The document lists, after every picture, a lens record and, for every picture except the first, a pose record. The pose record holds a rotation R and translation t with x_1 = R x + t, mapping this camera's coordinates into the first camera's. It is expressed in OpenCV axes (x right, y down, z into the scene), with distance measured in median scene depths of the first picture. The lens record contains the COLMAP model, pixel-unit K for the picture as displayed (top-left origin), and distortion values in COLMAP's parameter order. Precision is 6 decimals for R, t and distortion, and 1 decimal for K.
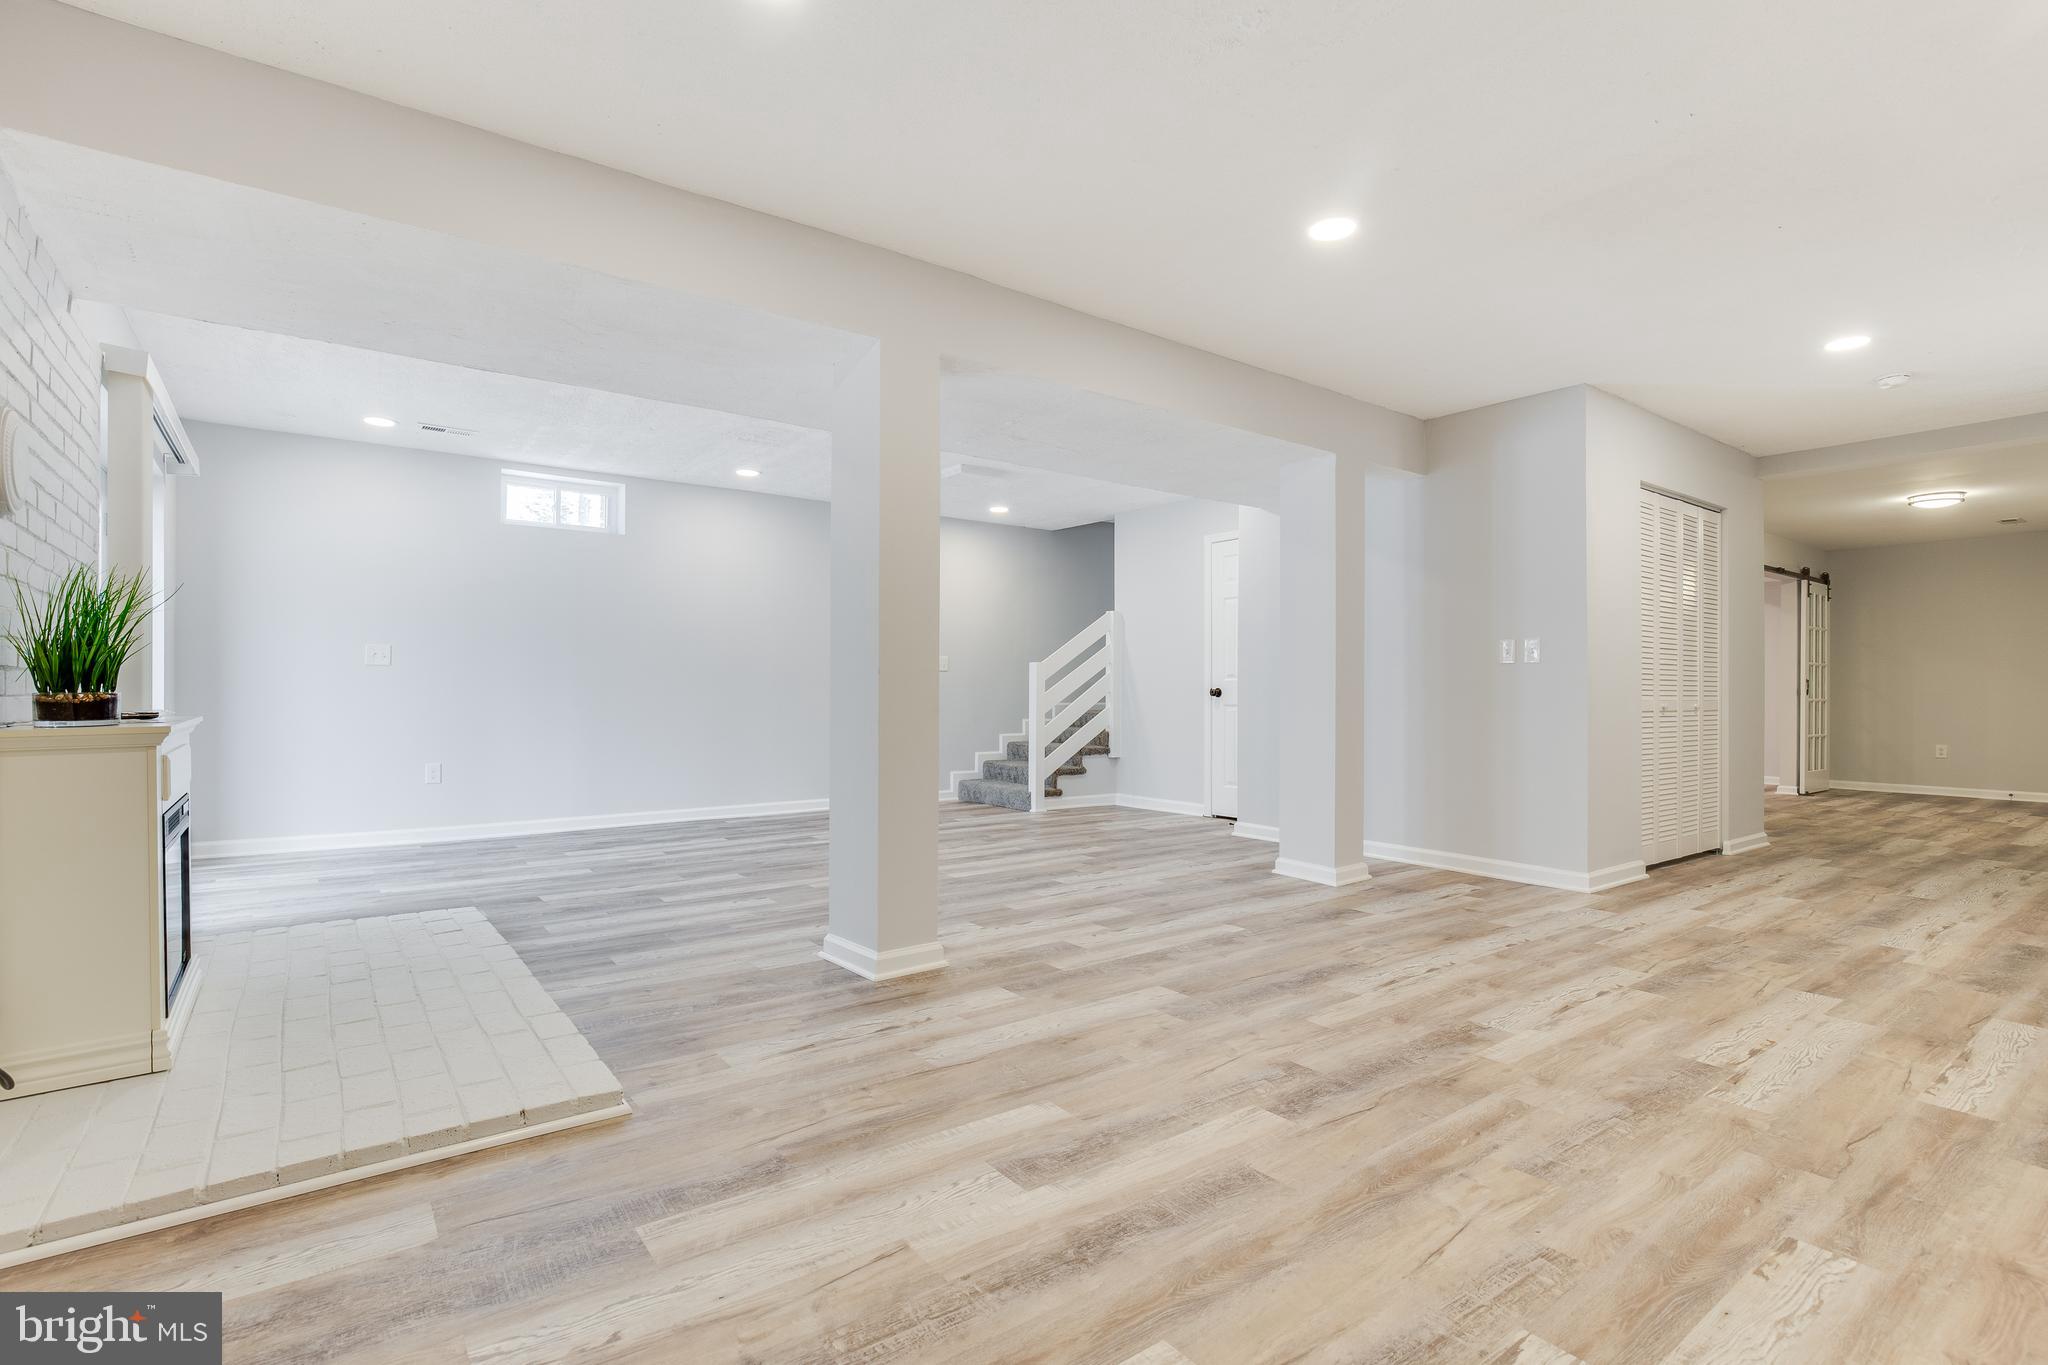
lens RADIAL K [[940.5, 0, 1024.0], [0, 940.5, 682.5], [0, 0, 1]] dist [-0.001006, 0.000598]
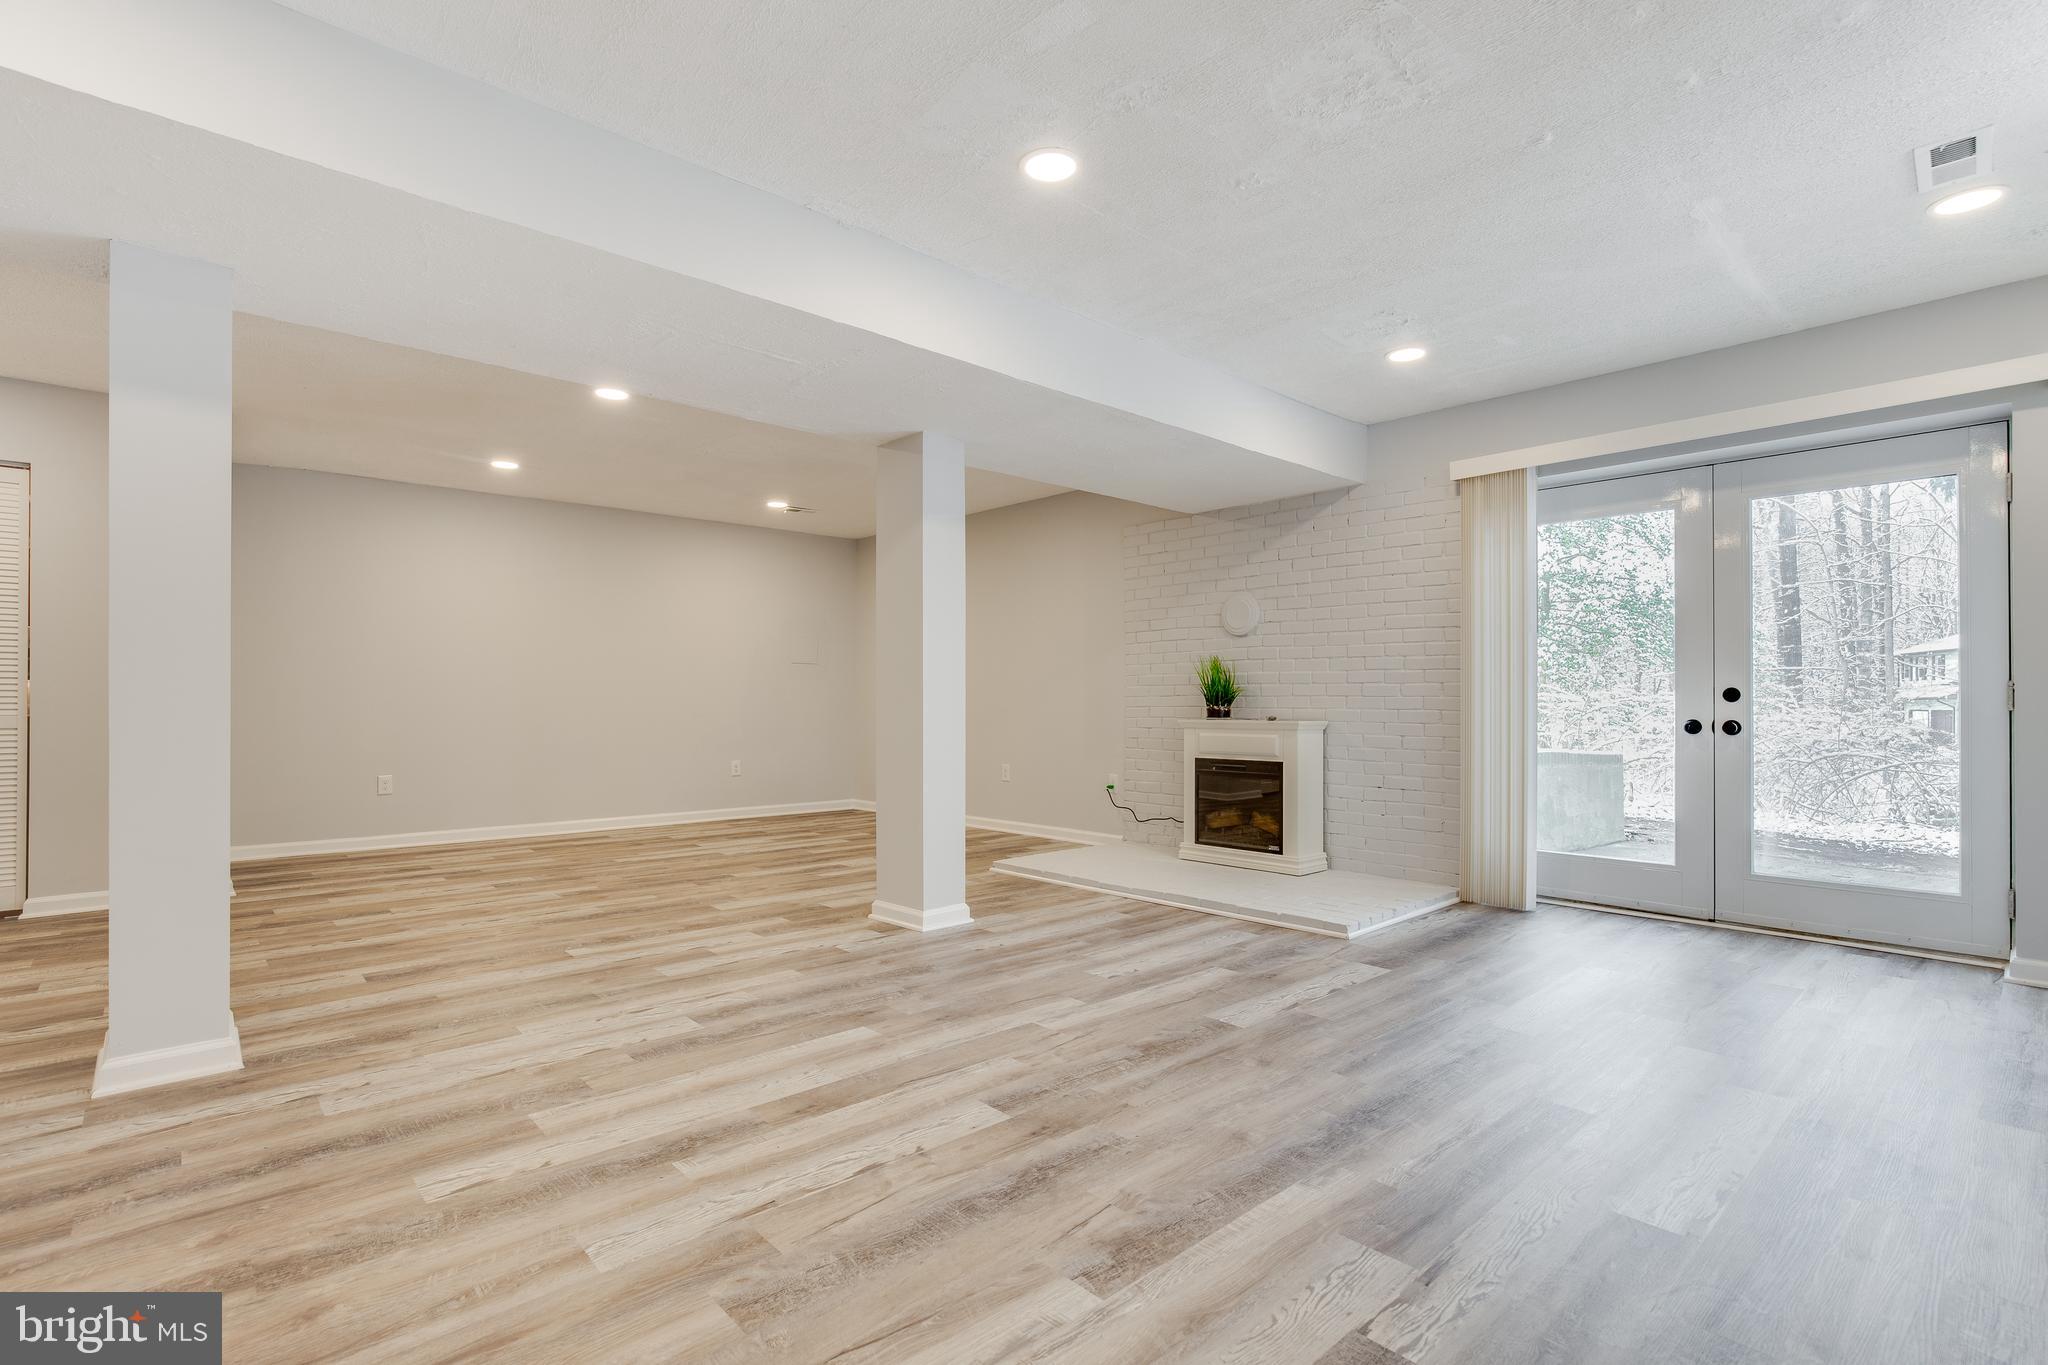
lens RADIAL K [[940.5, 0, 1024.0], [0, 940.5, 682.5], [0, 0, 1]] dist [-0.001006, 0.000598]
pose [[-0.994987, -0.009964, -0.099509, -0.153642], [-0.008472, 0.999845, -0.015408, -0.006864], [0.099647, -0.014488, -0.994917, 2.205366]]
